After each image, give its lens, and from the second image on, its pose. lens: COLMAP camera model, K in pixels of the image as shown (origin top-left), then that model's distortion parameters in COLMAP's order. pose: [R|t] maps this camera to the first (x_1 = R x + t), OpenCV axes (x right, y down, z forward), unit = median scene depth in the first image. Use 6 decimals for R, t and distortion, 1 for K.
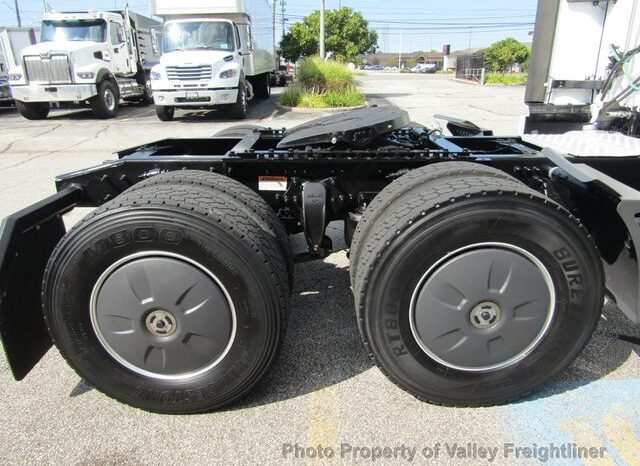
lens RADIAL K [[450.2, 0, 320.0], [0, 450.2, 233.0], [0, 0, 1]] dist [-0.008583, 0.000319]
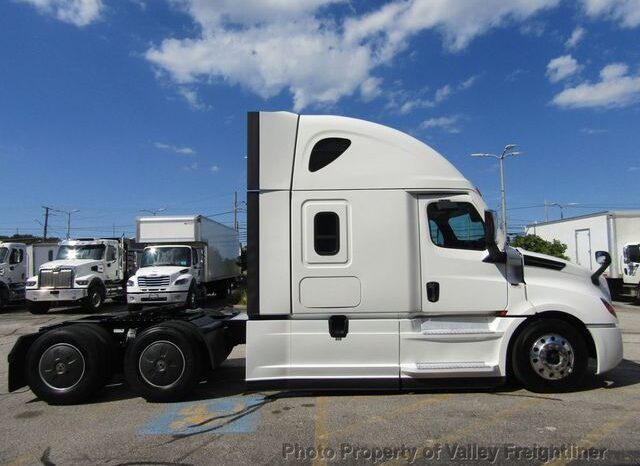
lens RADIAL K [[463.8, 0, 320.0], [0, 463.8, 233.0], [0, 0, 1]] dist [0.000589, 0.001966]
pose [[0.999916, -0.003049, -0.012601, 0.237205], [-0.002477, 0.909130, -0.416505, 0.107842], [0.012726, 0.416501, 0.909046, -0.367184]]
